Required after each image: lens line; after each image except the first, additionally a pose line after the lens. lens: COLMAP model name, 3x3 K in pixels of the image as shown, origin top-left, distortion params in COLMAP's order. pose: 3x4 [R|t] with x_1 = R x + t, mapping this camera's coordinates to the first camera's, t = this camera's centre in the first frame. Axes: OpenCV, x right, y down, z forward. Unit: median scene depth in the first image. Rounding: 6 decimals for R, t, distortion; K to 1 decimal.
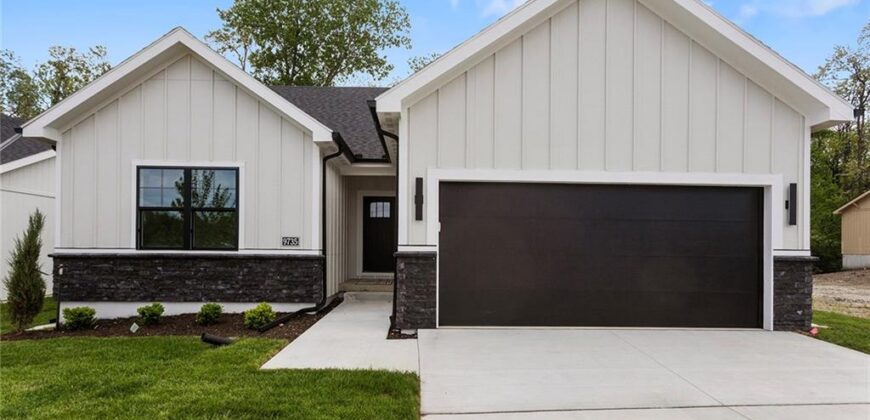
lens RADIAL K [[430.6, 0, 434.1], [0, 430.6, 249.0], [0, 0, 1]] dist [0.002114, 0.000589]
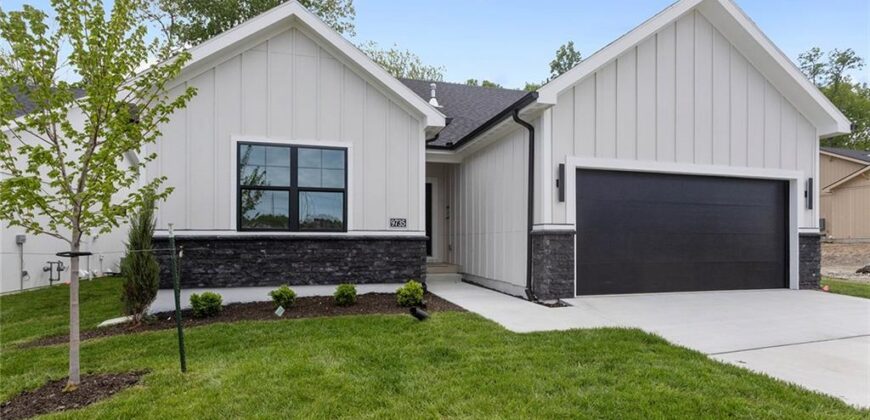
lens RADIAL K [[426.4, 0, 435.6], [0, 426.4, 241.2], [0, 0, 1]] dist [-0.002787, -0.000370]
pose [[0.970996, -0.008957, 0.238926, -0.537521], [0.008539, 0.999960, 0.002783, 0.026164], [-0.238942, -0.000662, 0.971034, 0.002616]]
